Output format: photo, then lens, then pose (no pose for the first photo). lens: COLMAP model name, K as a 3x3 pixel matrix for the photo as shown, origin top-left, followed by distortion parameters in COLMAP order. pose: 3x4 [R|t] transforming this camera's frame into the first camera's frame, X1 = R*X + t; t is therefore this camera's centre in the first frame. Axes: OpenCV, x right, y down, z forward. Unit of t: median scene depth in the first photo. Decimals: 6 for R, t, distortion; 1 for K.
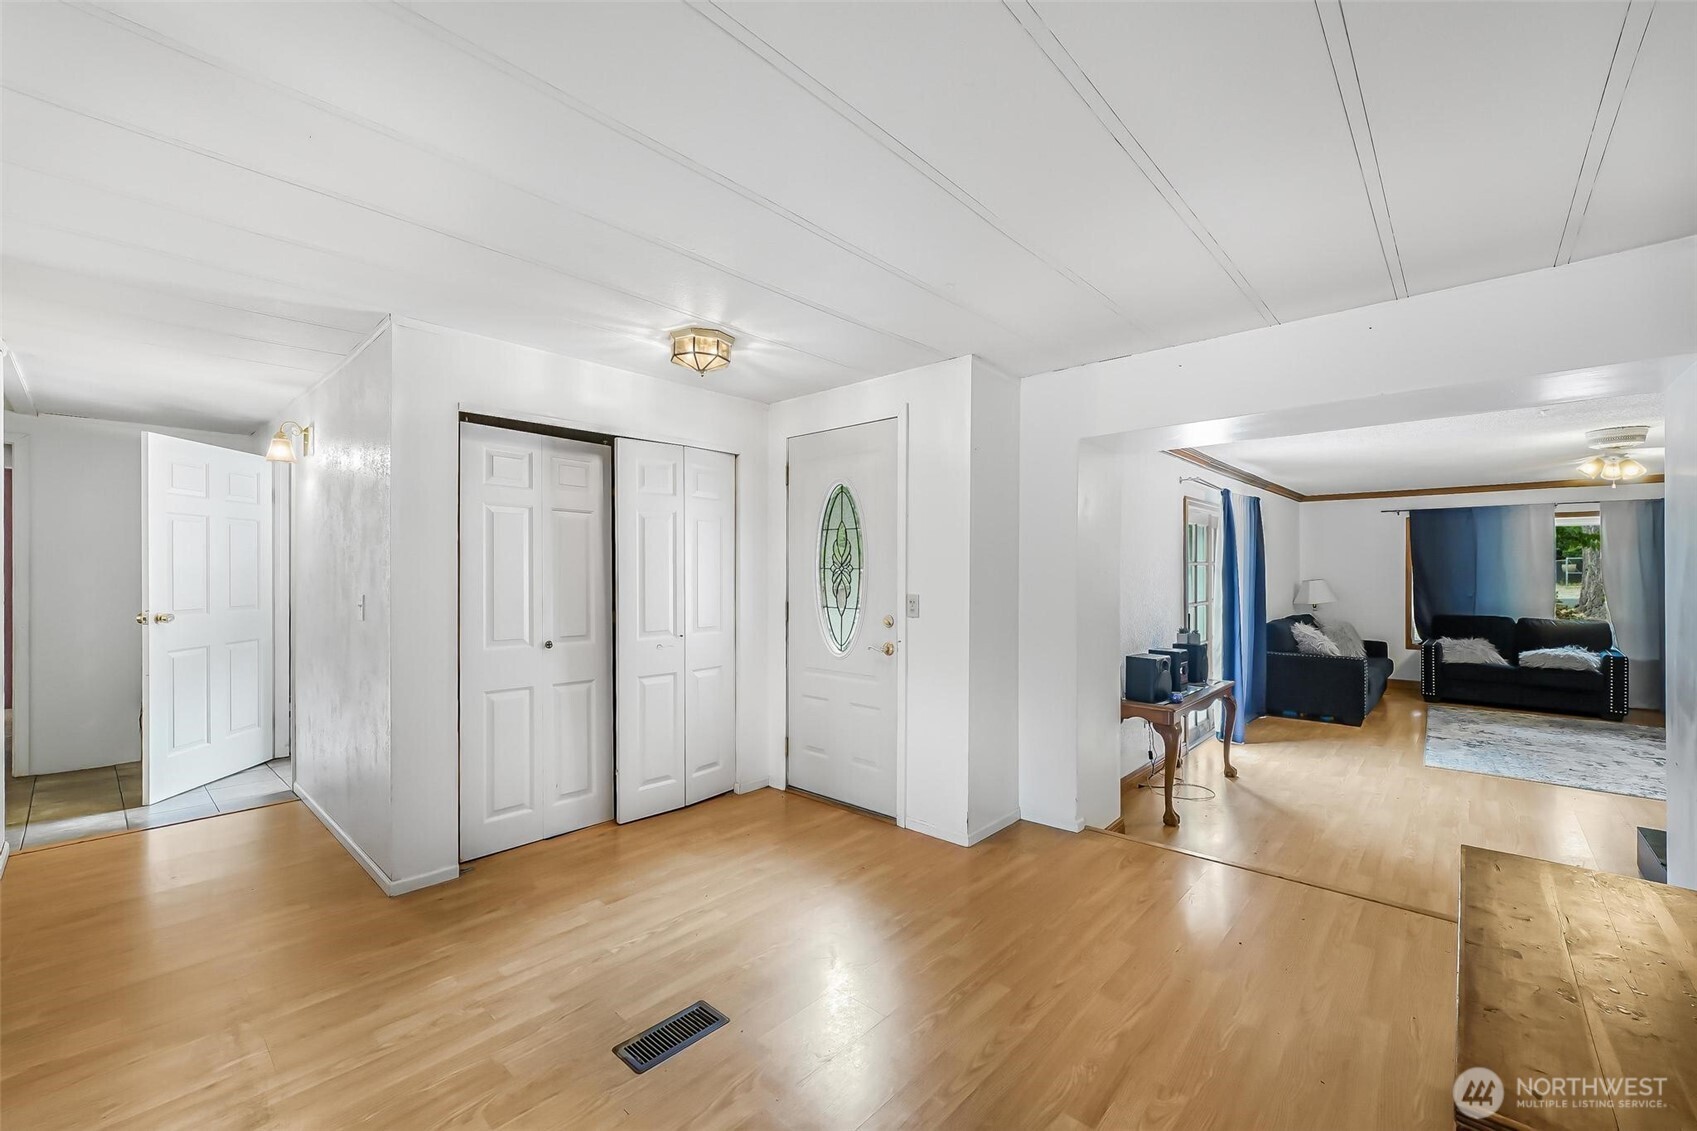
lens RADIAL K [[697.5, 0, 844.8], [0, 697.5, 576.8], [0, 0, 1]] dist [-0.011484, 0.000308]
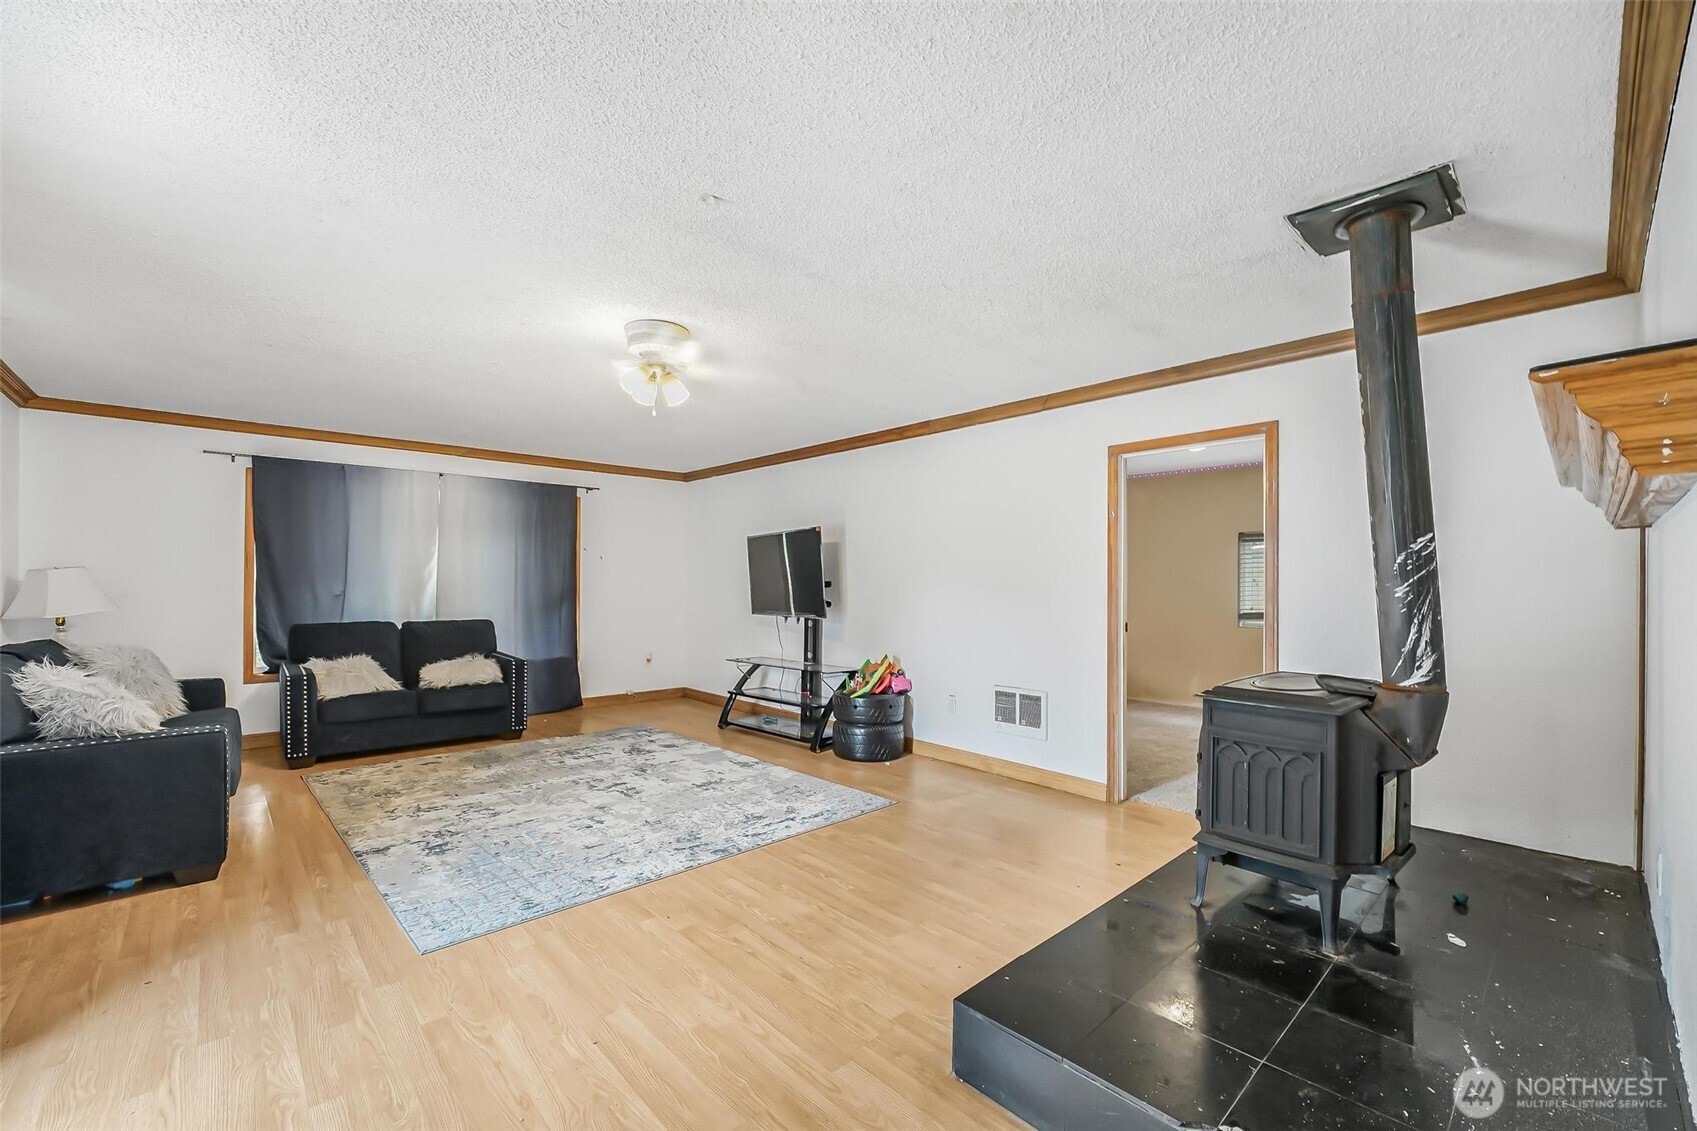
lens RADIAL K [[697.5, 0, 844.8], [0, 697.5, 576.8], [0, 0, 1]] dist [-0.011484, 0.000308]
pose [[0.093330, 0.010397, 0.995581, 0.278475], [0.011277, 0.999870, -0.011499, 0.024992], [-0.995571, 0.012300, 0.093201, 0.457348]]
